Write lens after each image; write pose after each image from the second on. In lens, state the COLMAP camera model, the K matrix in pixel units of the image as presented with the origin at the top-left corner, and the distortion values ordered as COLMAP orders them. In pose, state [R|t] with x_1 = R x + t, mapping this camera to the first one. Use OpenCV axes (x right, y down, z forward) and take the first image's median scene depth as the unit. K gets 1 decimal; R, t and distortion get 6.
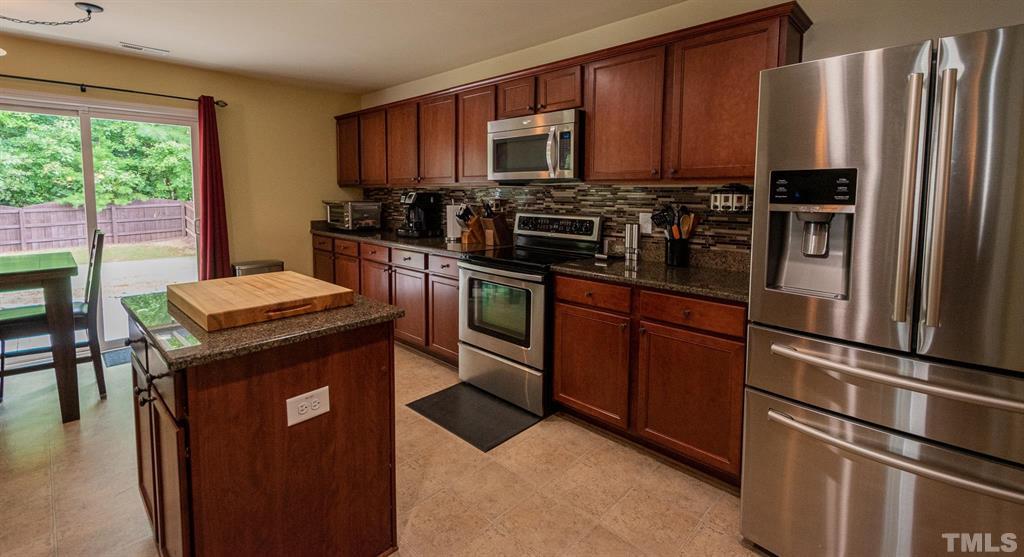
lens RADIAL K [[439.0, 0, 512.0], [0, 439.0, 278.5], [0, 0, 1]] dist [0.002427, 0.000084]
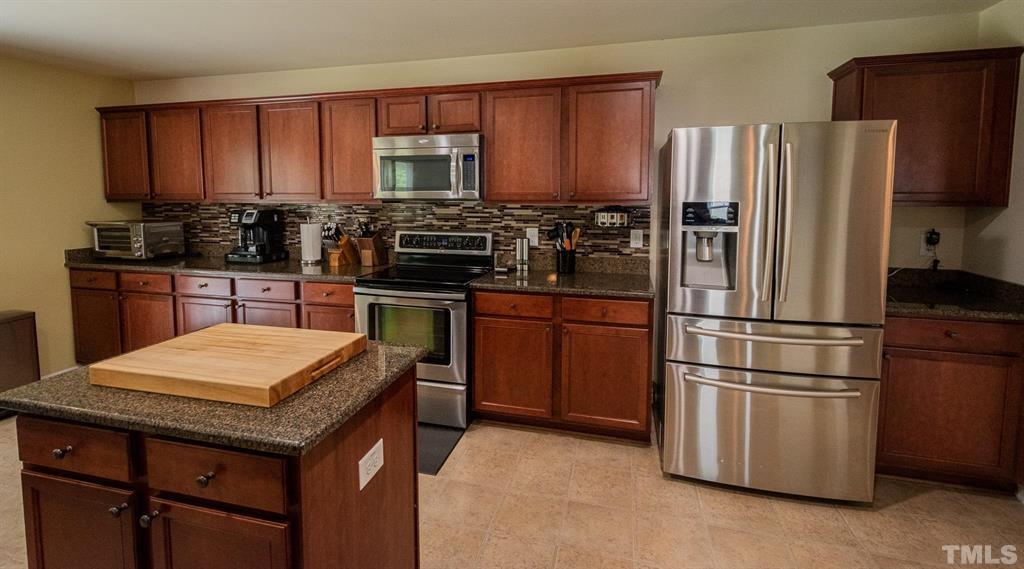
lens RADIAL K [[452.2, 0, 510.2], [0, 452.2, 291.3], [0, 0, 1]] dist [-0.002607, -0.000398]
pose [[0.874388, -0.106424, 0.473413, -0.308020], [0.097830, 0.994281, 0.042826, -0.042303], [-0.475264, 0.008867, 0.879799, 0.007114]]
